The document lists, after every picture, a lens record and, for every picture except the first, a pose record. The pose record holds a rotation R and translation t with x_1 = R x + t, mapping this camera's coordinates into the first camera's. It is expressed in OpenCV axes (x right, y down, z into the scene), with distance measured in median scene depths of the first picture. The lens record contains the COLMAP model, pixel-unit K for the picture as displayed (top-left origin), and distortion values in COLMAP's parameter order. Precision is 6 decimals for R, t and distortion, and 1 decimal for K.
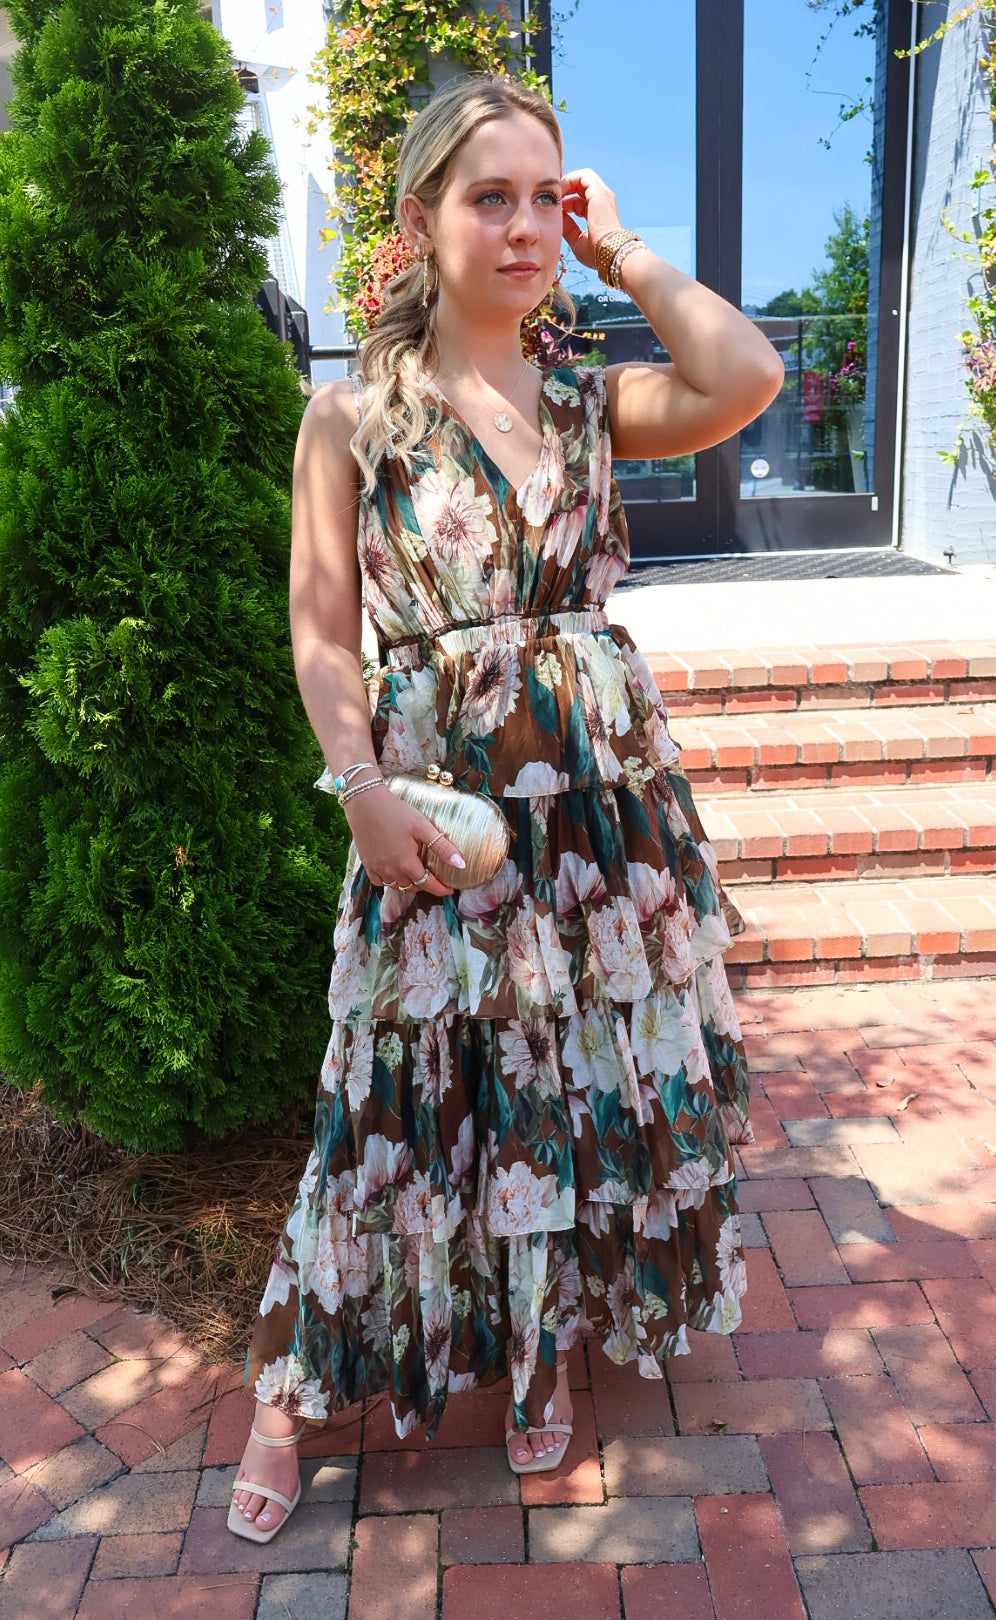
lens RADIAL K [[1365.3, 0, 498.2], [0, 1365.3, 819.0], [0, 0, 1]] dist [0.005332, -0.014071]
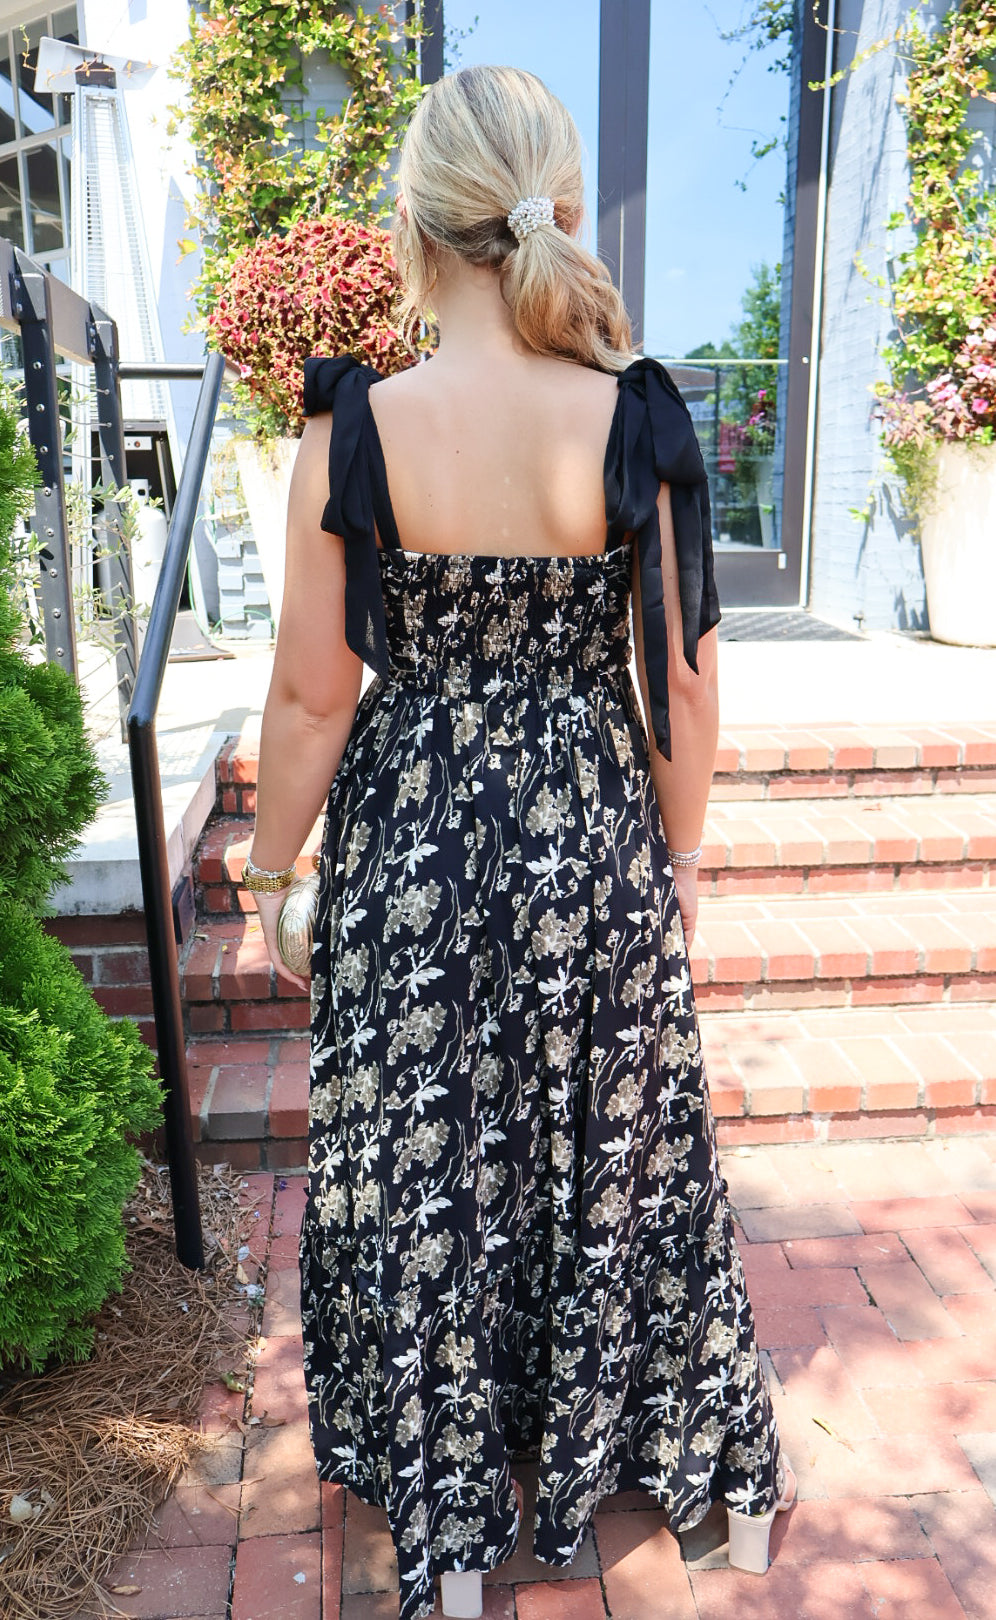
lens RADIAL K [[1369.3, 0, 509.5], [0, 1369.3, 818.9], [0, 0, 1]] dist [0.002072, -0.000673]
pose [[0.997522, 0.019873, 0.067487, 0.092933], [-0.017982, 0.999432, -0.028515, -0.076163], [-0.068016, 0.027230, 0.997313, 0.253977]]
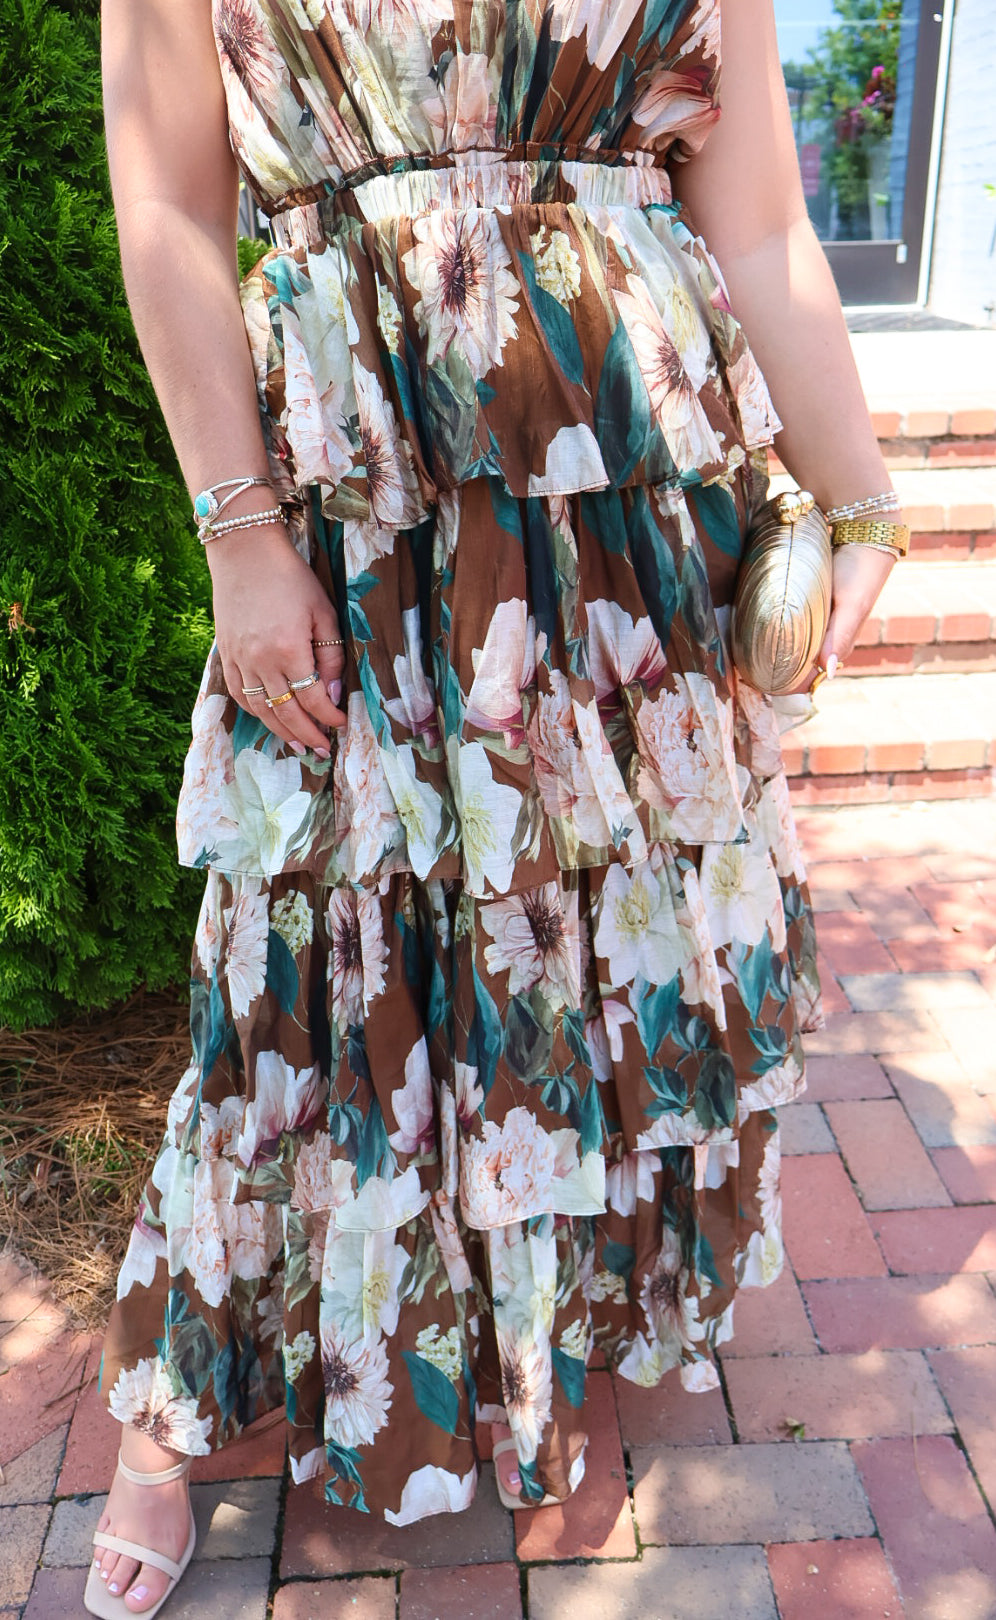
lens RADIAL K [[1369.3, 0, 509.5], [0, 1369.3, 818.9], [0, 0, 1]] dist [0.002072, -0.000673]
pose [[0.999491, 0.003003, 0.031762, -0.007606], [-0.007364, 0.990394, 0.138080, 0.028723], [-0.031043, -0.138243, 0.989912, 0.287136]]
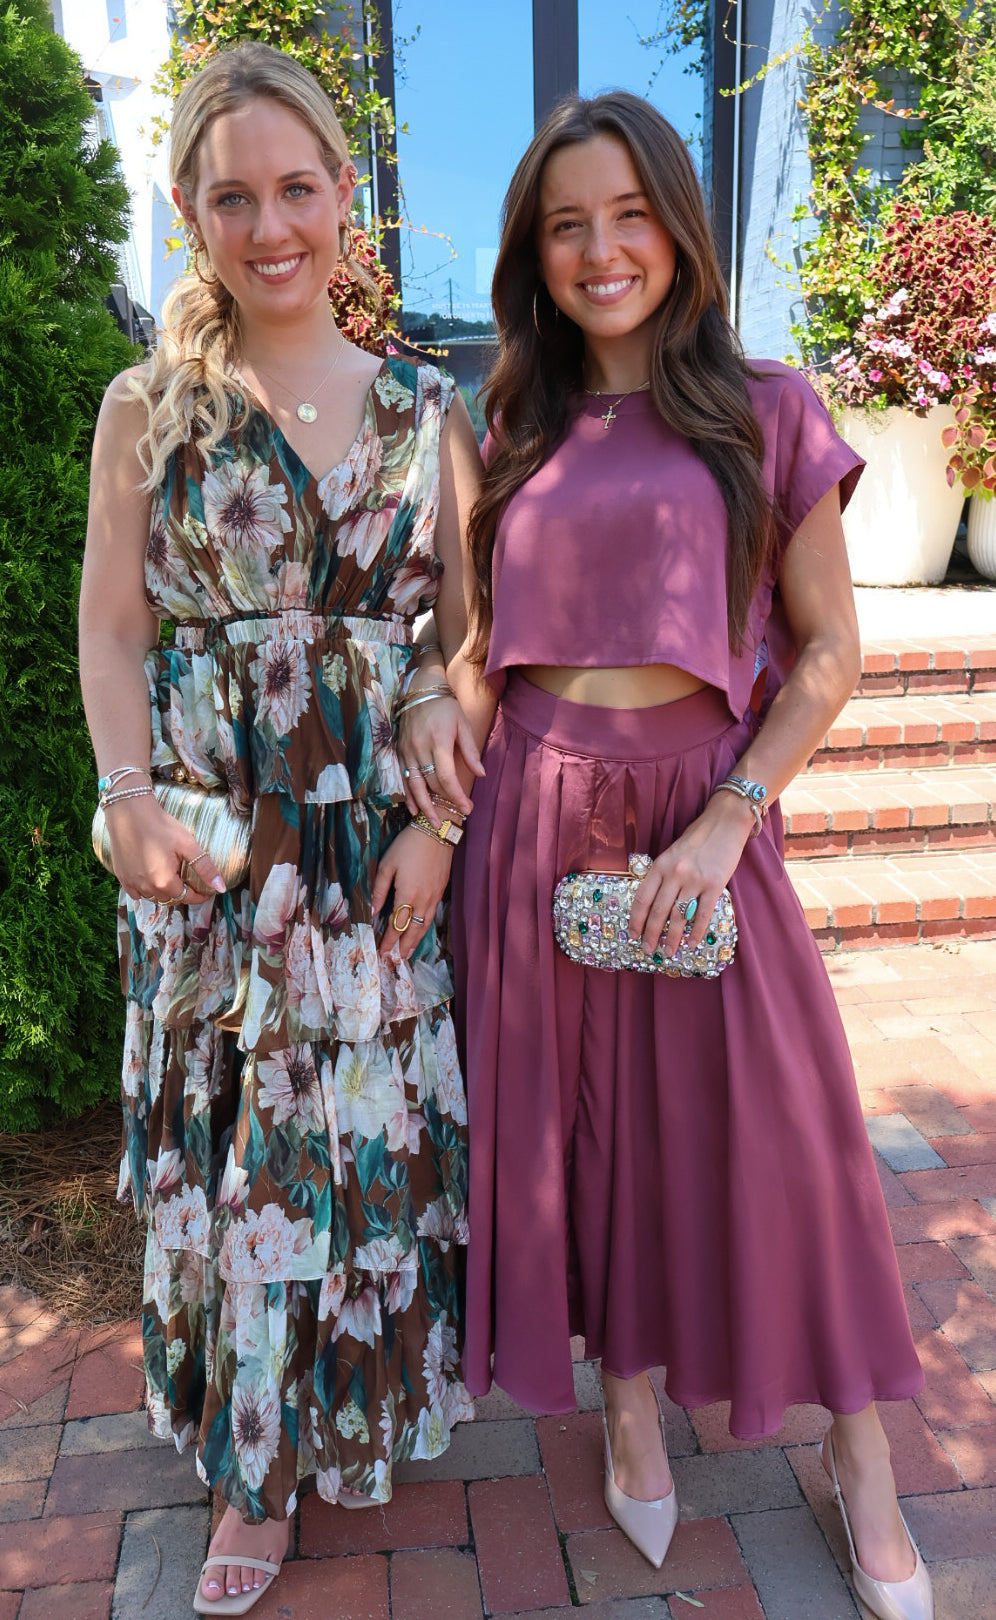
lens RADIAL K [[1362.2, 0, 497.9], [0, 1362.2, 814.1], [0, 0, 1]] dist [0.000353, -0.003586]
pose [[0.994135, -0.010039, 0.107678, 0.002435], [0.011551, 0.999843, -0.013423, 0.026502], [-0.107527, 0.014588, 0.994095, -0.055329]]
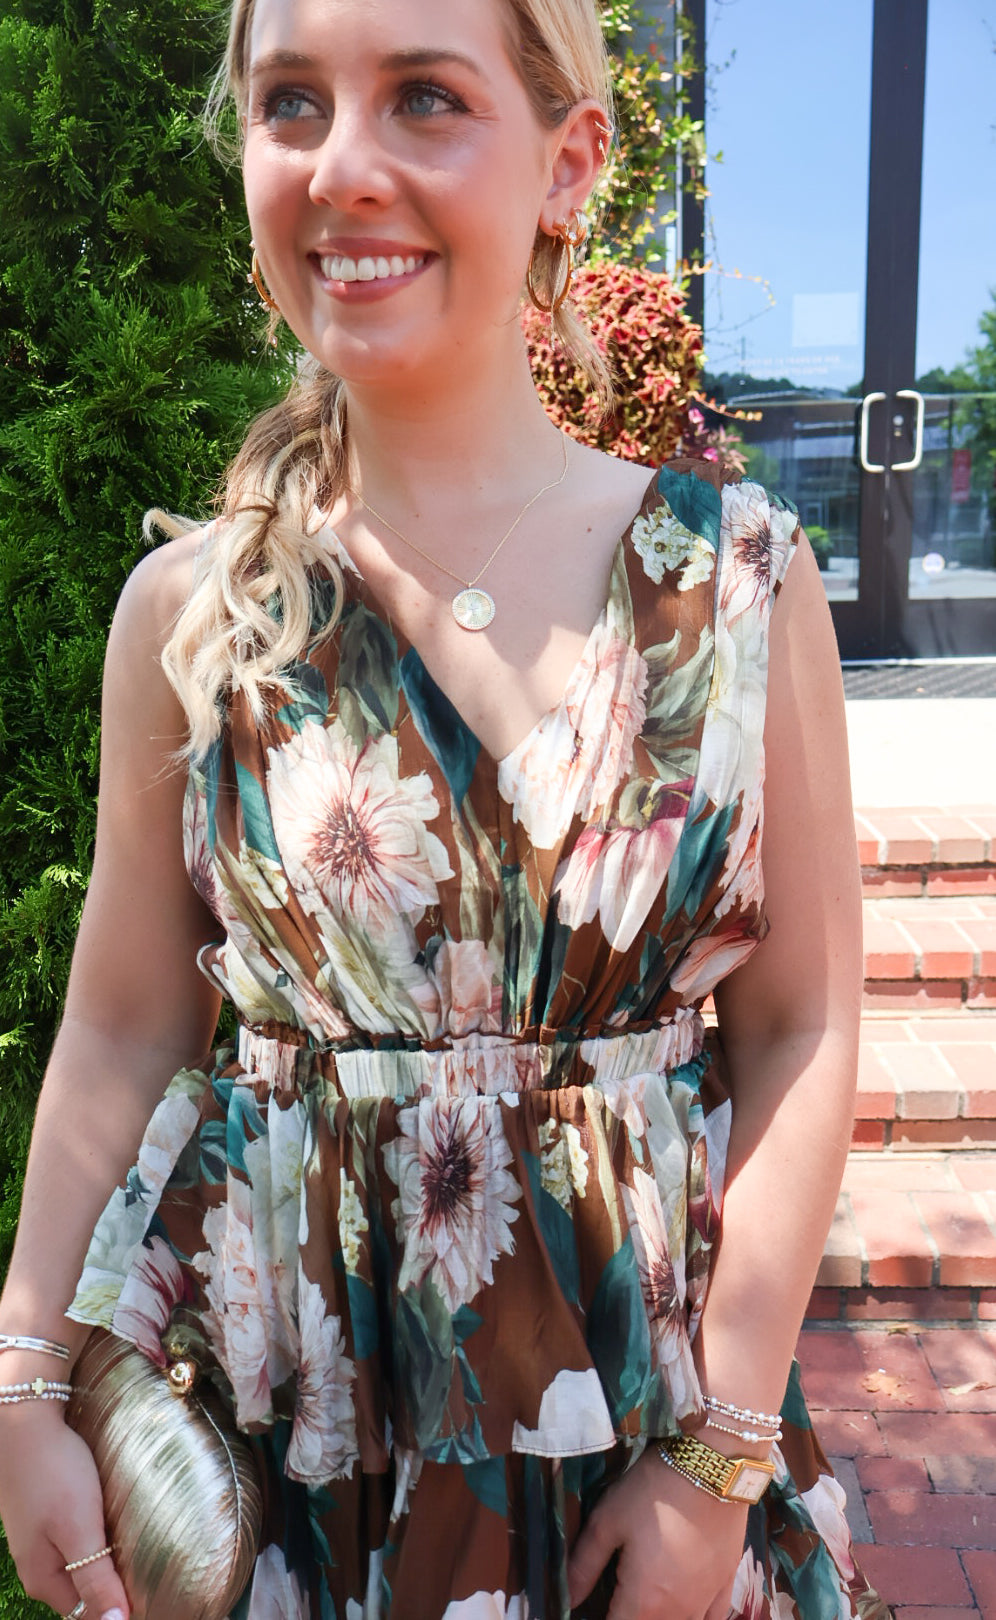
lens RADIAL K [[1371.8, 0, 496.1], [0, 1371.8, 803.8], [0, 0, 1]] dist [0.011177, -0.000759]
pose [[0.995808, 0.028677, -0.086853, -0.018423], [-0.033999, 0.997593, -0.060432, -0.133928], [0.084911, 0.063132, 0.994386, 0.368659]]
